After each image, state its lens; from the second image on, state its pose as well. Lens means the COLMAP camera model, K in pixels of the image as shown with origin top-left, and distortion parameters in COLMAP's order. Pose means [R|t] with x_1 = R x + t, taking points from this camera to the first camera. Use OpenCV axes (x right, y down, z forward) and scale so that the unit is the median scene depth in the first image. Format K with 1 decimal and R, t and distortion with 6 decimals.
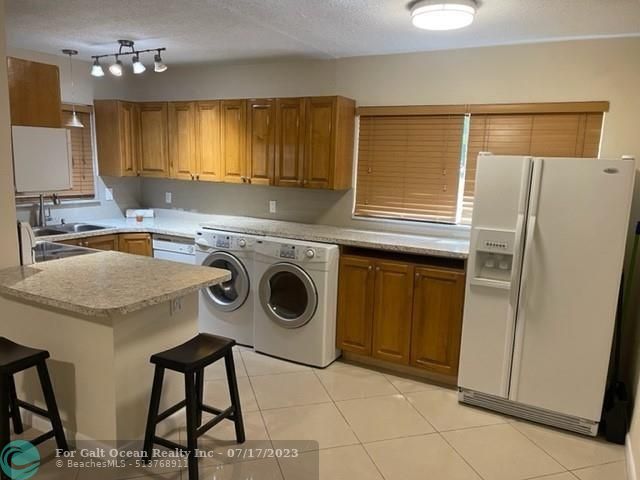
lens RADIAL K [[487.7, 0, 319.9], [0, 487.7, 242.8], [0, 0, 1]] dist [0.062700, -0.056588]
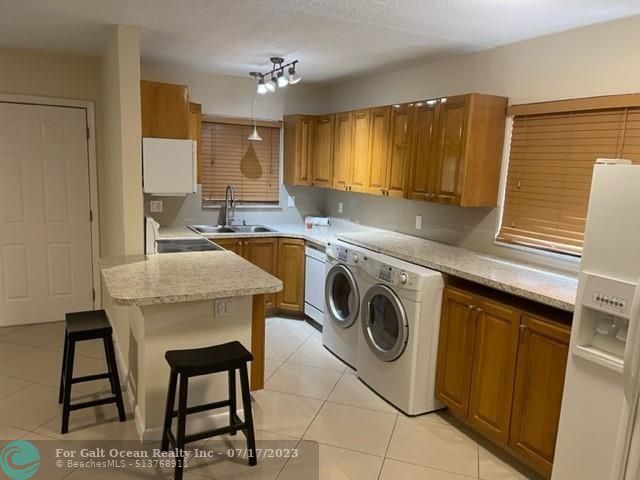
lens RADIAL K [[487.7, 0, 318.8], [0, 487.7, 242.3], [0, 0, 1]] dist [0.062700, -0.056588]
pose [[0.825690, 0.094228, -0.556199, 0.291819], [-0.110767, 0.993839, 0.003934, -0.024599], [0.553142, 0.058360, 0.831040, 0.176471]]
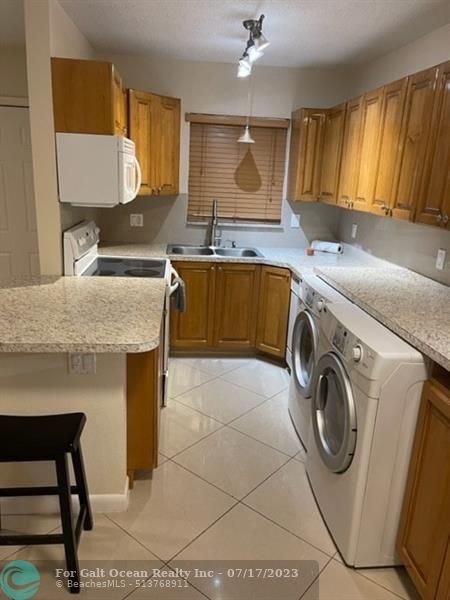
lens RADIAL K [[457.2, 0, 221.1], [0, 457.2, 298.2], [0, 0, 1]] dist [0.062700, -0.056588]
pose [[0.549834, 0.215256, -0.807061, 0.253092], [-0.171450, 0.974734, 0.143171, -0.072245], [0.817489, 0.059651, 0.572847, 0.526976]]
